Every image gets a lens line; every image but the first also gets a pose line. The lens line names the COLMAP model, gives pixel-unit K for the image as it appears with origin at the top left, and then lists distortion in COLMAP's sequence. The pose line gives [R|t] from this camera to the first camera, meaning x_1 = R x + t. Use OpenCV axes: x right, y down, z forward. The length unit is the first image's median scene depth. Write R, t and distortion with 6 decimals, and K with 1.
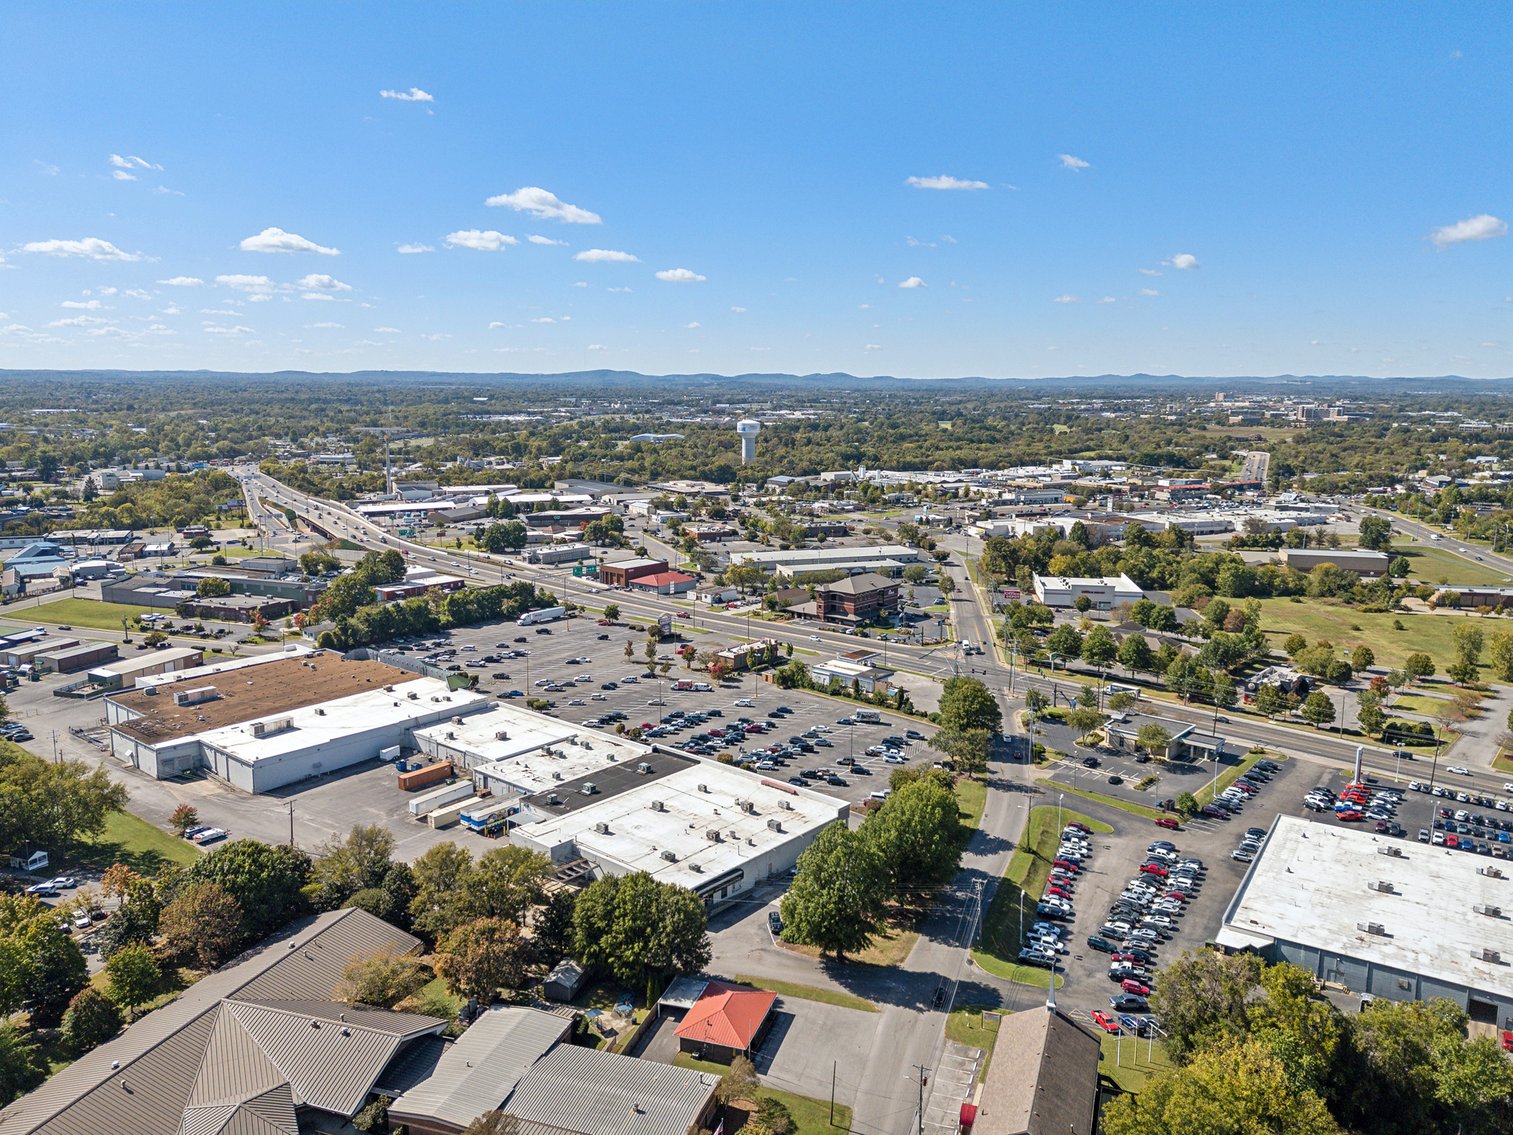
lens RADIAL K [[1118.9, 0, 756.5], [0, 1118.9, 567.5], [0, 0, 1]] dist [0.086902, -0.081982]
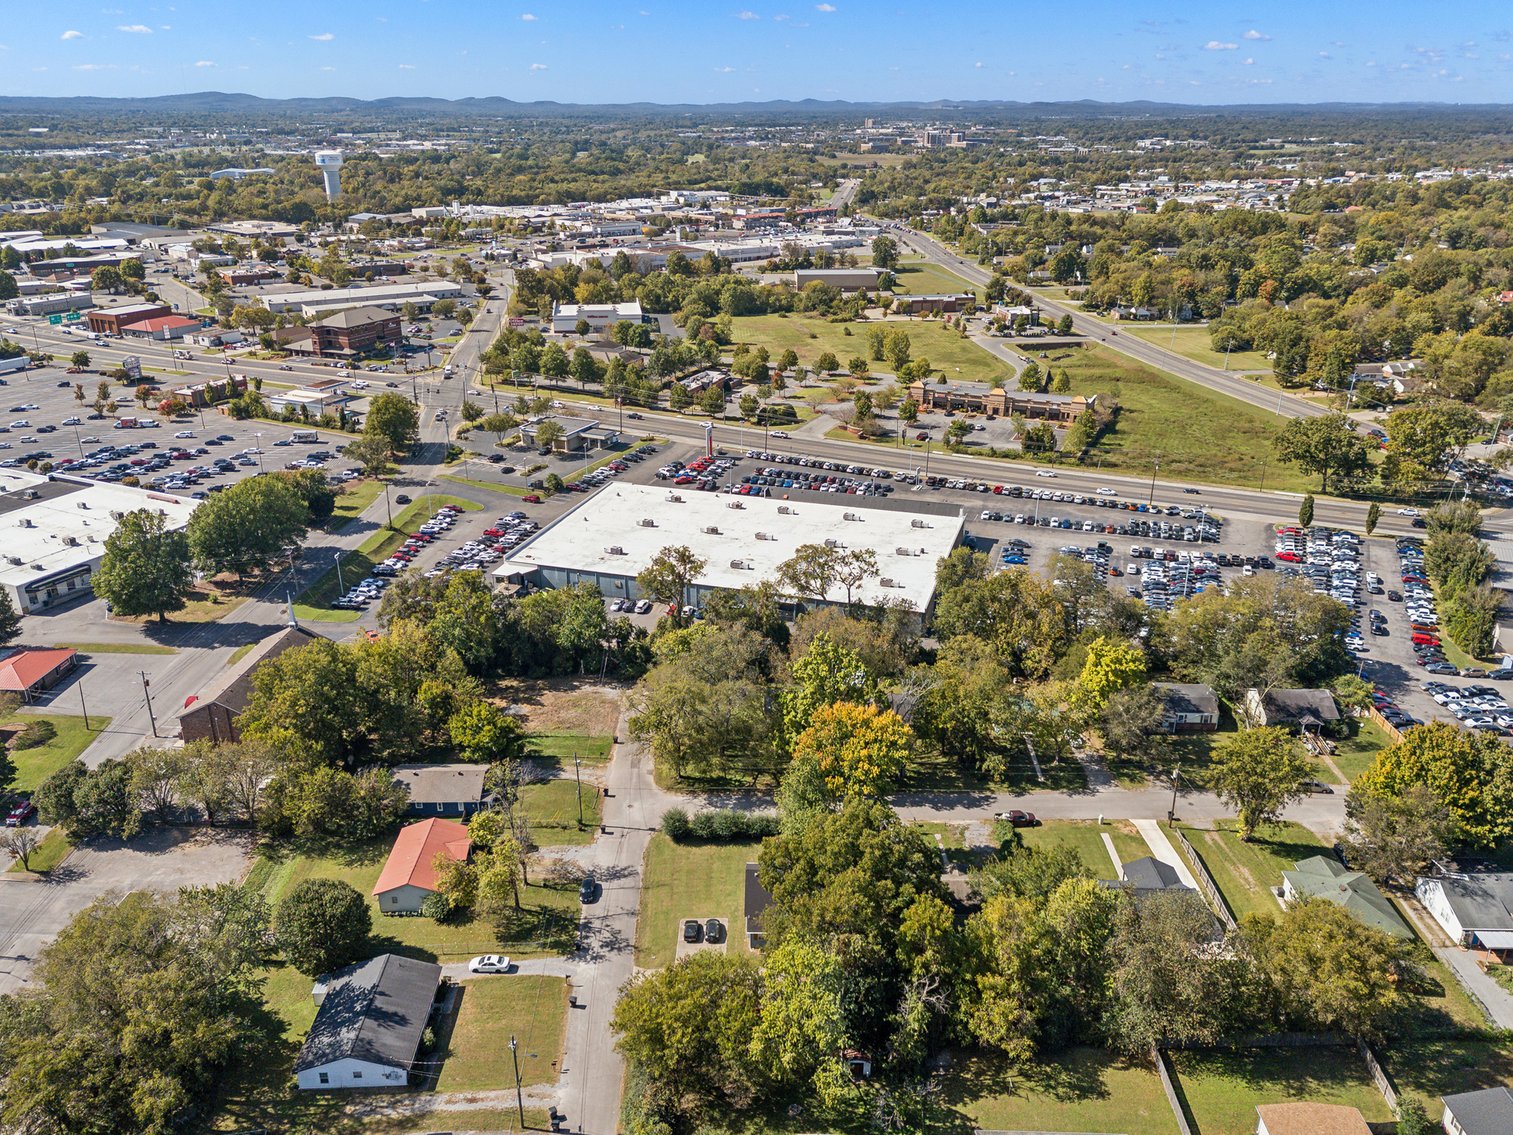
lens RADIAL K [[1124.7, 0, 753.6], [0, 1124.7, 580.5], [0, 0, 1]] dist [0.084889, -0.085769]
pose [[0.962426, -0.110412, 0.248085, 0.109167], [0.051021, 0.970859, 0.234158, 0.015811], [-0.266709, -0.212702, 0.940013, -0.081678]]
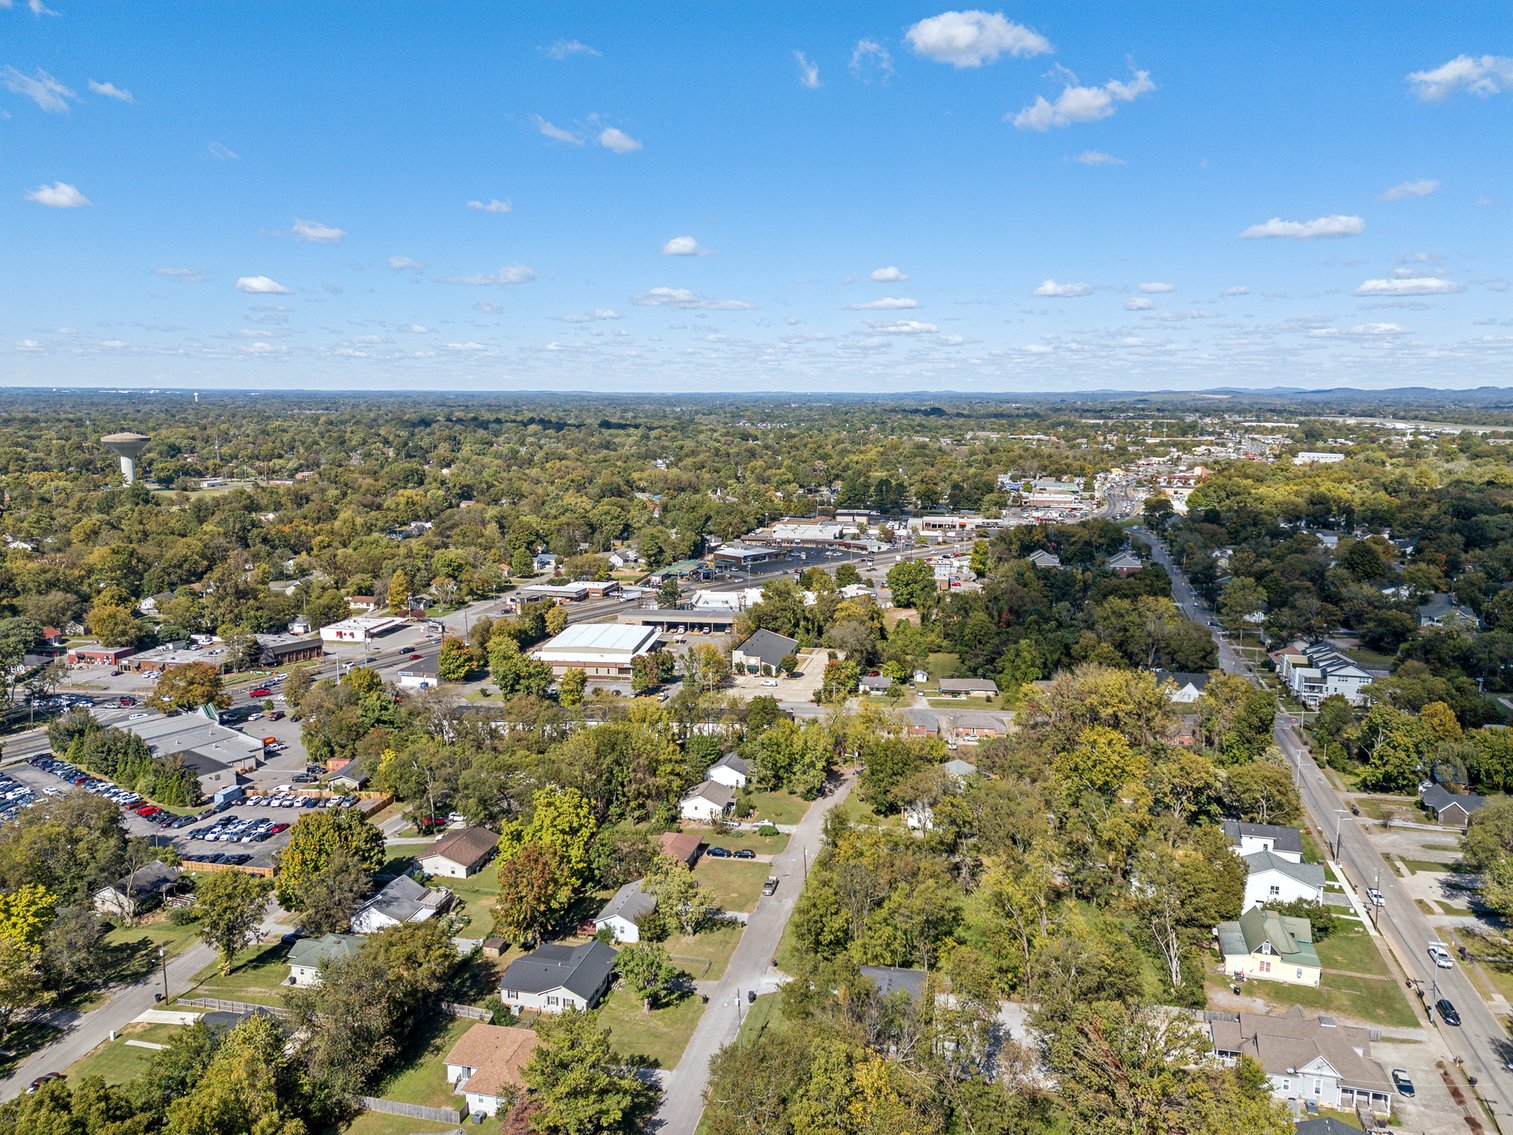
lens RADIAL K [[1116.8, 0, 756.5], [0, 1116.8, 567.5], [0, 0, 1]] dist [0.062827, -0.056813]
pose [[-0.057447, -0.164427, 0.984715, -0.006254], [0.159882, 0.972098, 0.171647, 0.005529], [-0.985463, 0.167299, -0.029556, -0.031028]]
